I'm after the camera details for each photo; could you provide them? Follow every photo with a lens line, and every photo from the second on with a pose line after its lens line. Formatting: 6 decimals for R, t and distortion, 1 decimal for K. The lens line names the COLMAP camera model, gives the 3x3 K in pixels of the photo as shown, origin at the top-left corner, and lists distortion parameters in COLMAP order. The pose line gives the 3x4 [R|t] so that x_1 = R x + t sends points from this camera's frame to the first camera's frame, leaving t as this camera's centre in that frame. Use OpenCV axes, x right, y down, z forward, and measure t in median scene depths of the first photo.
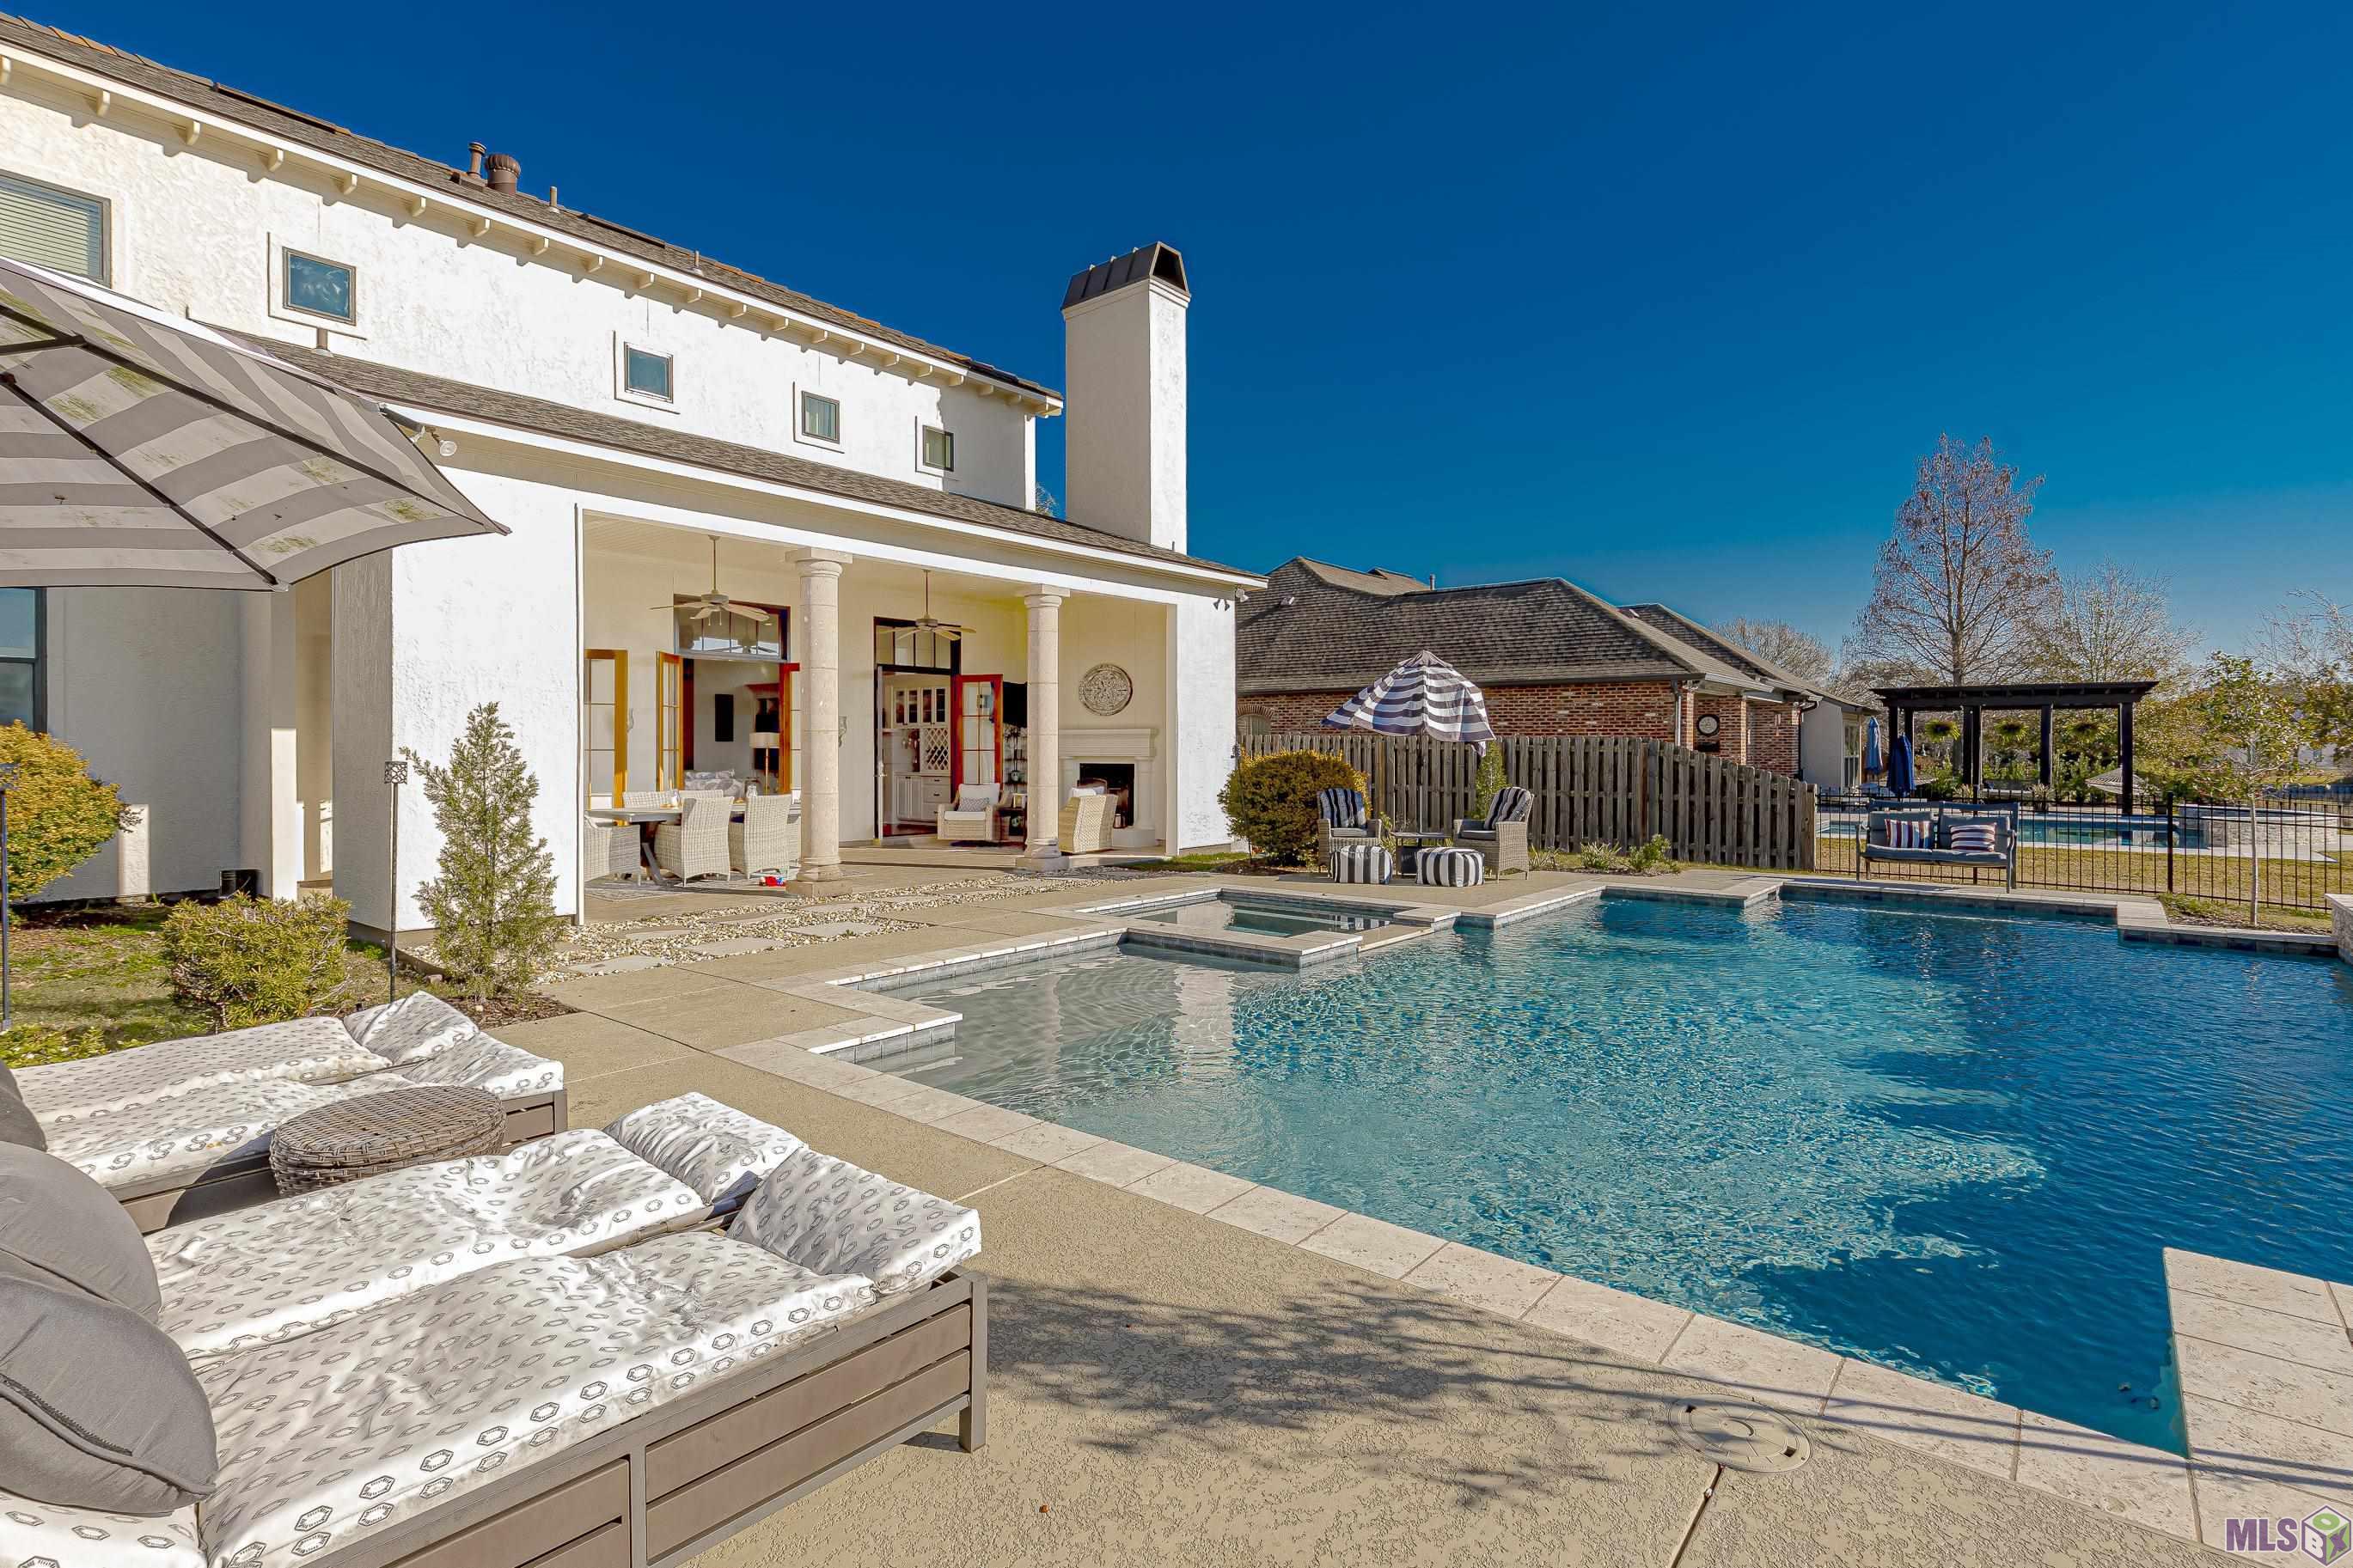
lens RADIAL K [[1120.6, 0, 1151.0], [0, 1120.6, 762.3], [0, 0, 1]] dist [-0.001511, -0.000660]
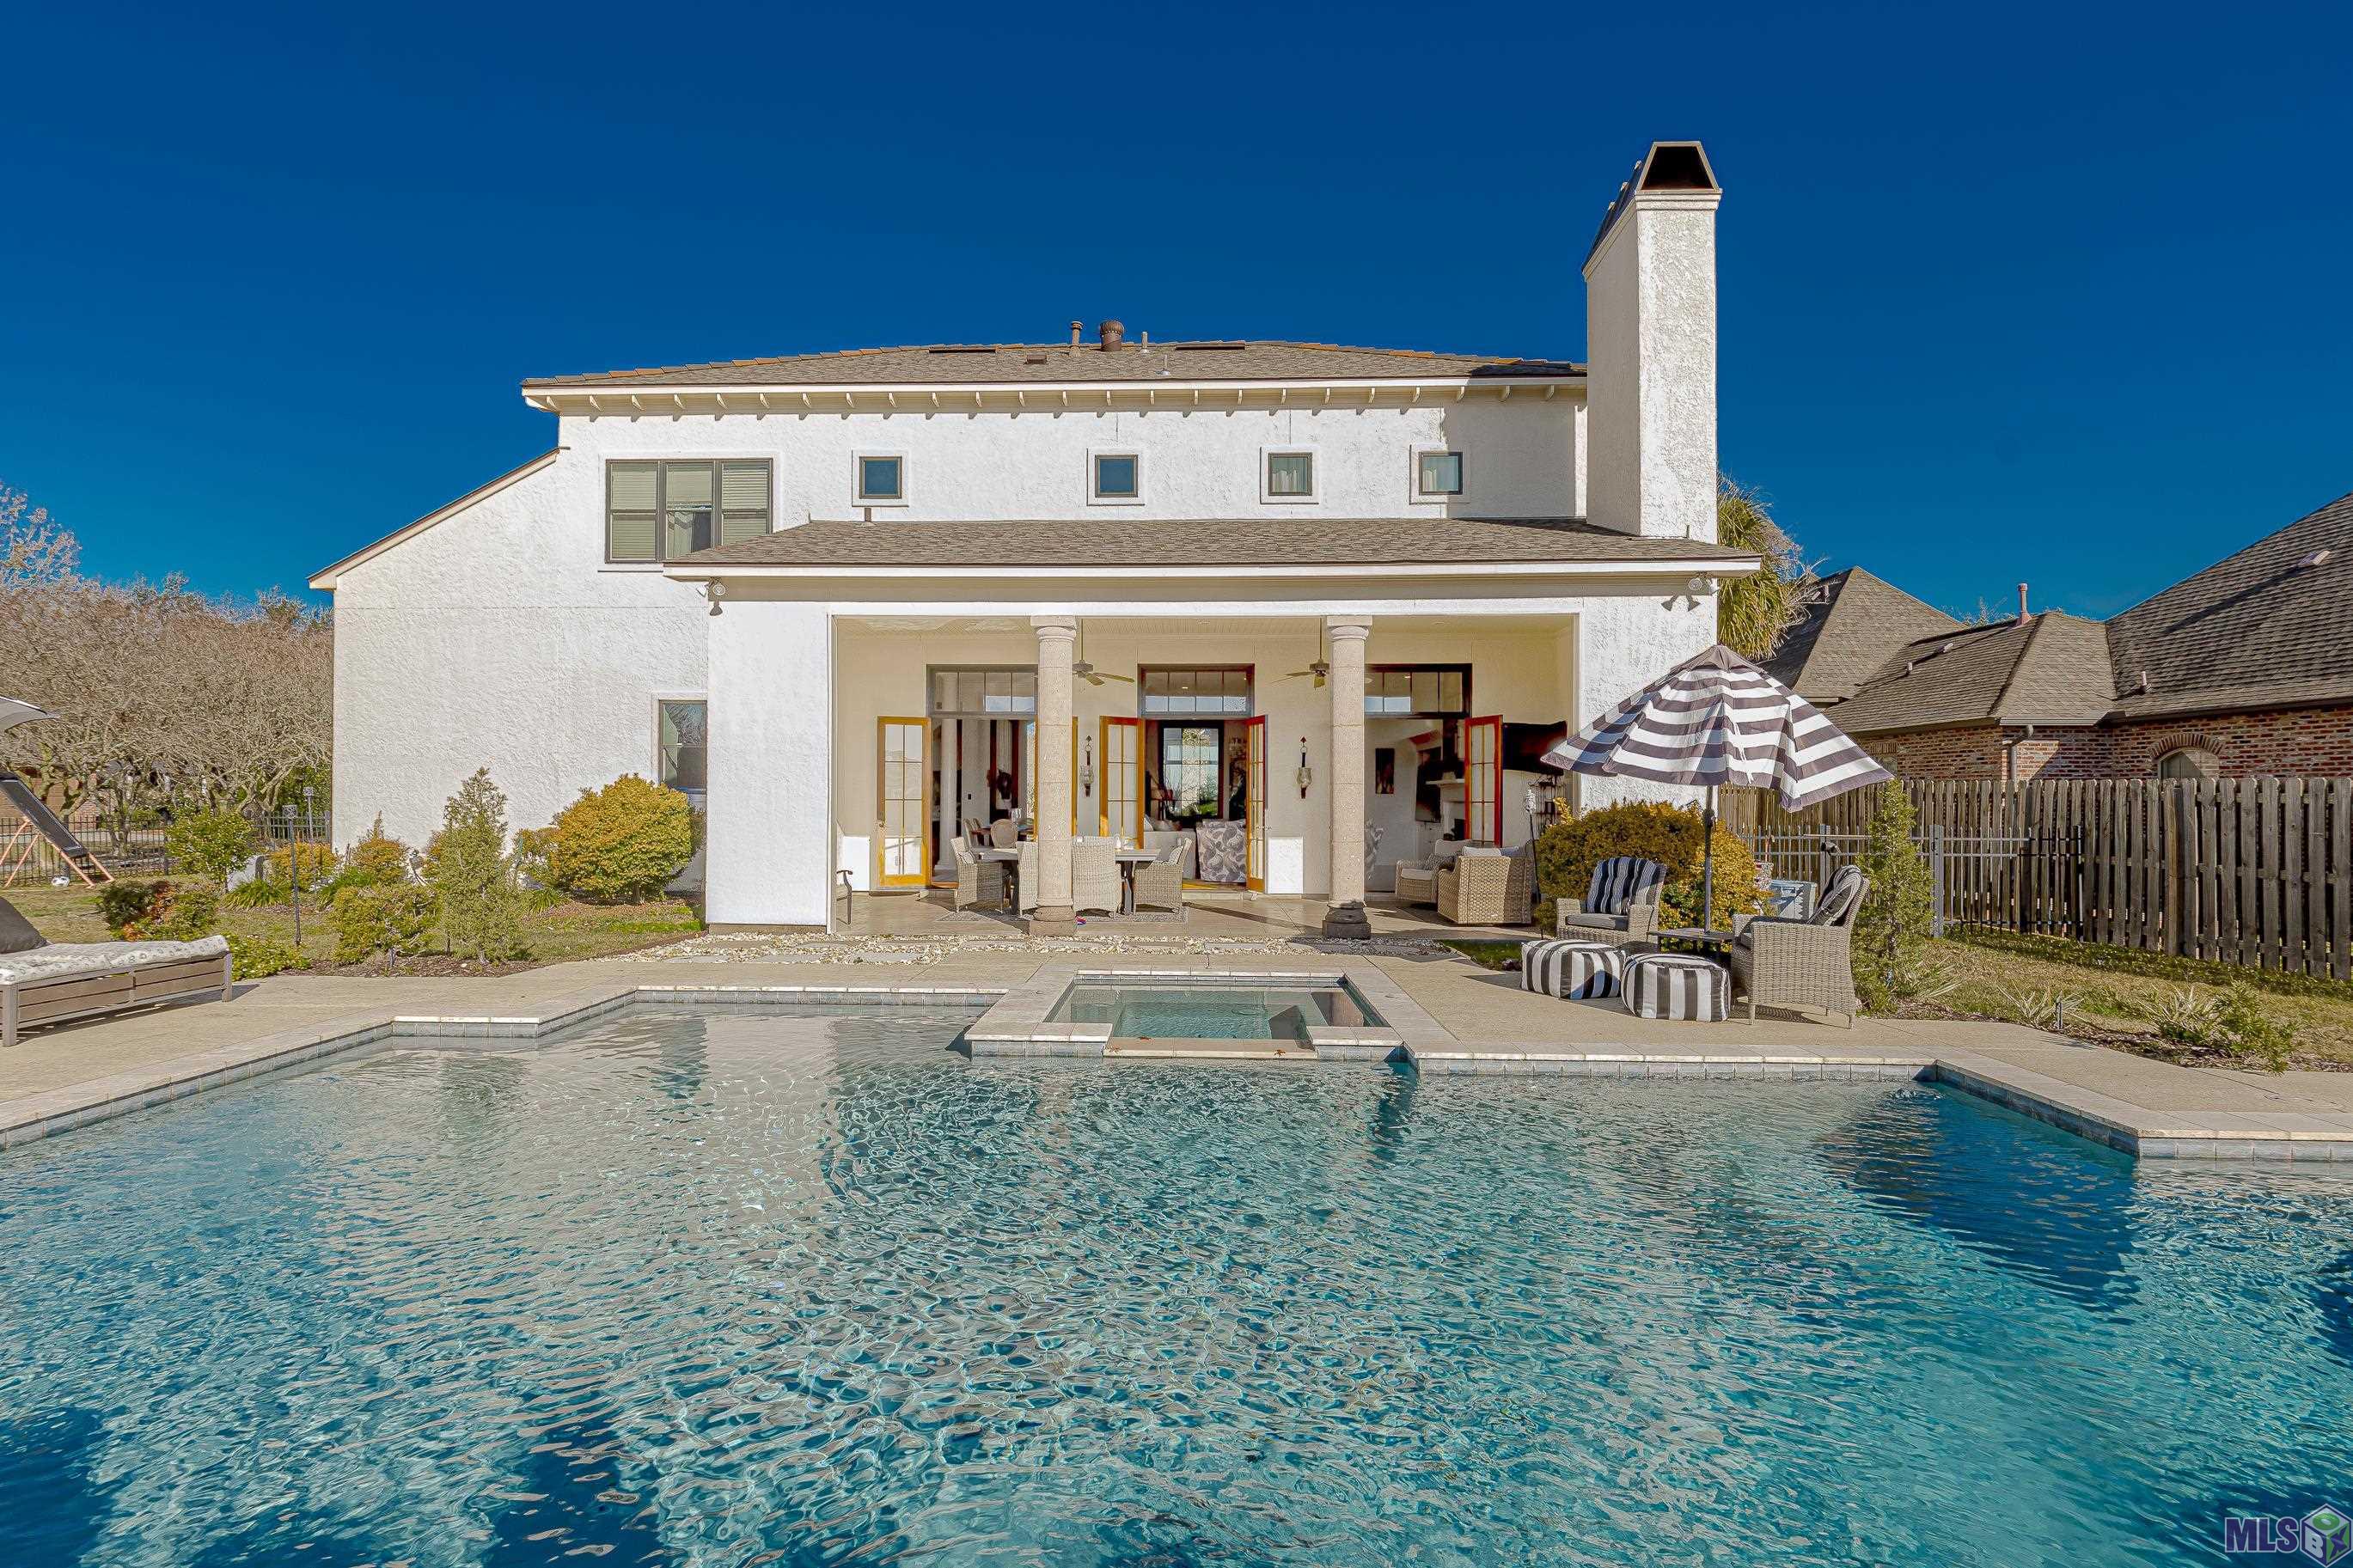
lens RADIAL K [[1120.6, 0, 1173.8], [0, 1120.6, 801.2], [0, 0, 1]] dist [-0.001511, -0.000660]
pose [[0.620678, 0.001489, -0.784065, 0.432980], [-0.011055, 0.999915, -0.006853, -0.002744], [0.783988, 0.012921, 0.620642, 0.287139]]
